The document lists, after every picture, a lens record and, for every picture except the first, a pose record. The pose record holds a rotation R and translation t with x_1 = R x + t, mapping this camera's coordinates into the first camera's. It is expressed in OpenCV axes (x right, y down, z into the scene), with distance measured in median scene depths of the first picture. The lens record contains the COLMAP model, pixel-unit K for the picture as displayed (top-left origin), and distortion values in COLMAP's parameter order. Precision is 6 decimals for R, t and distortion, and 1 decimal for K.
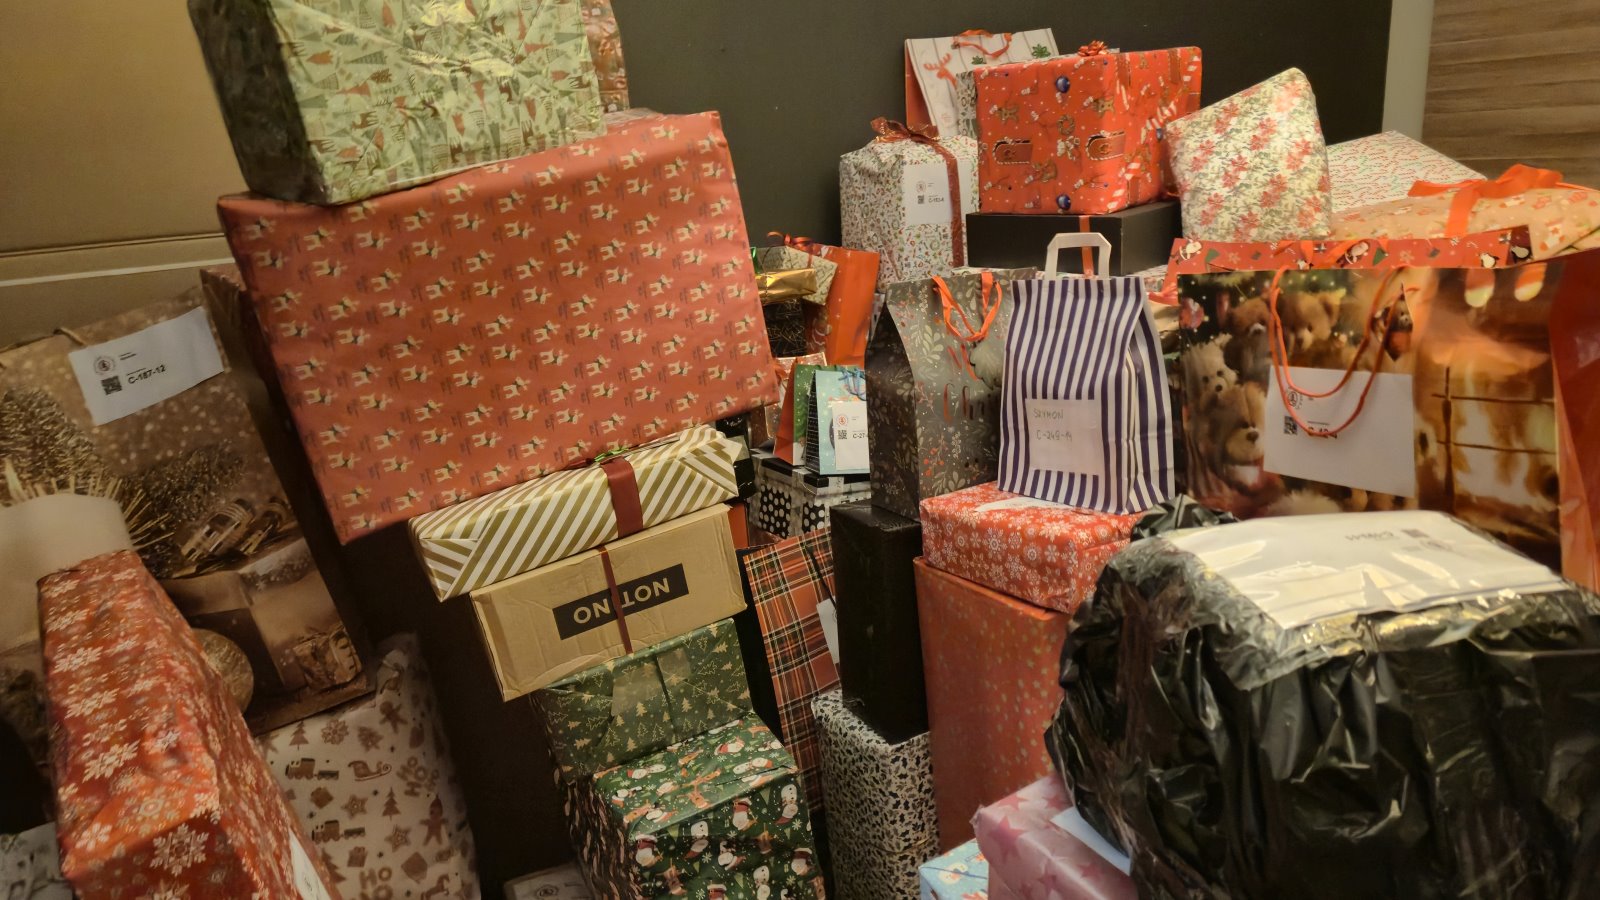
lens RADIAL K [[1073.2, 0, 807.9], [0, 1073.2, 456.8], [0, 0, 1]] dist [0.070252, -0.057848]
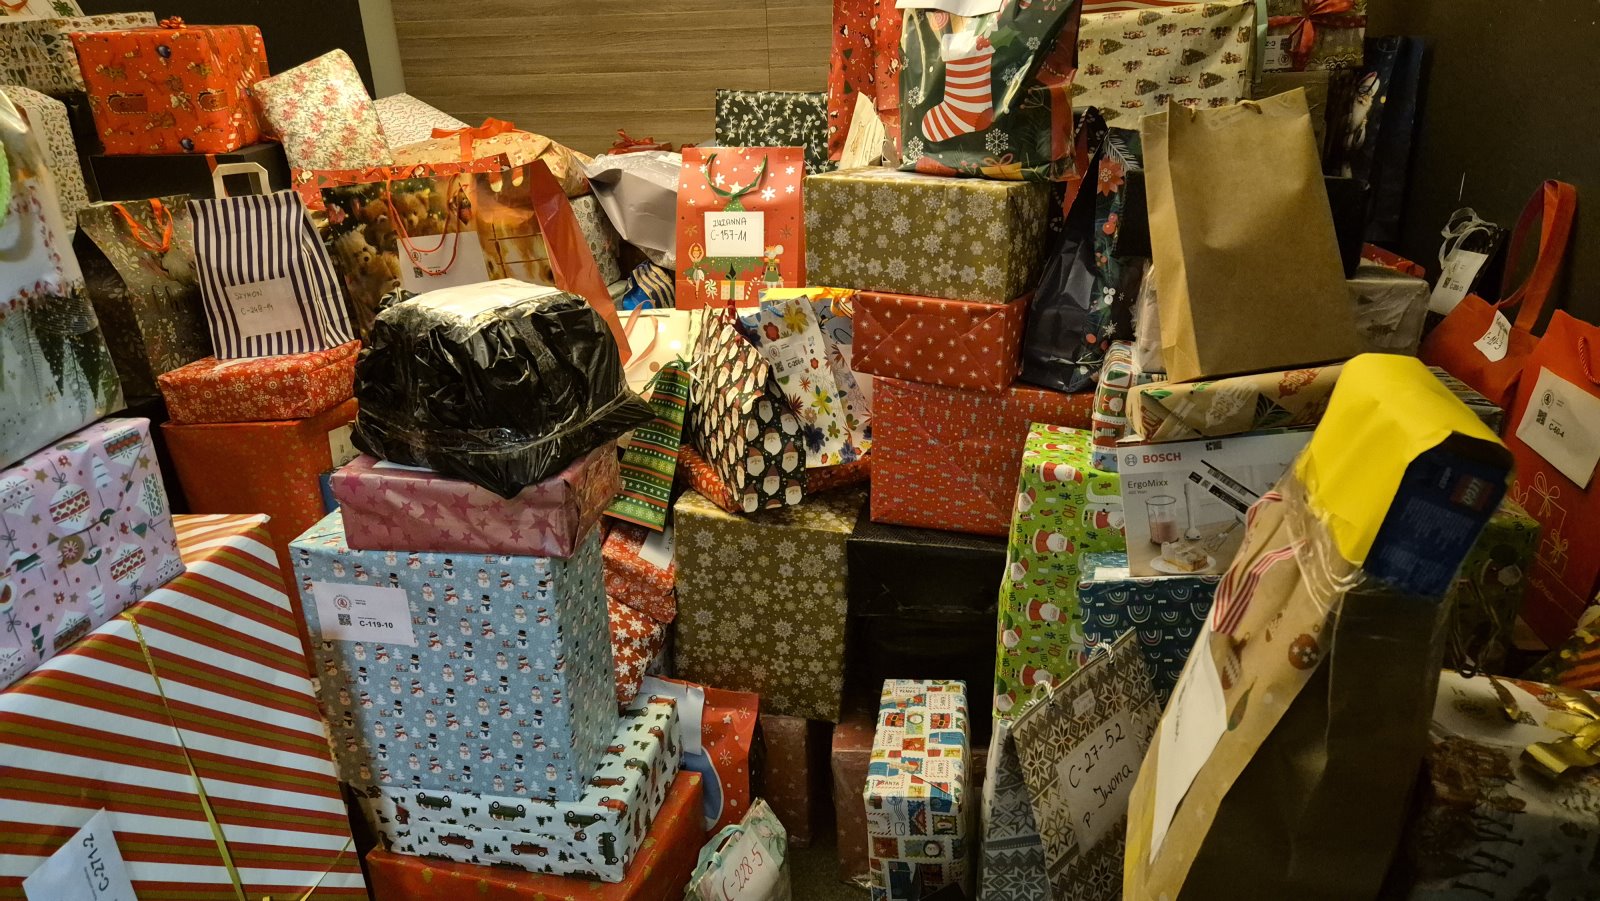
lens RADIAL K [[1073.2, 0, 807.9], [0, 1073.2, 457.3], [0, 0, 1]] dist [0.070252, -0.057848]
pose [[0.659691, -0.229719, 0.715567, -0.375479], [0.200114, 0.971457, 0.127380, 0.136969], [-0.724405, 0.059164, 0.686832, -0.511926]]
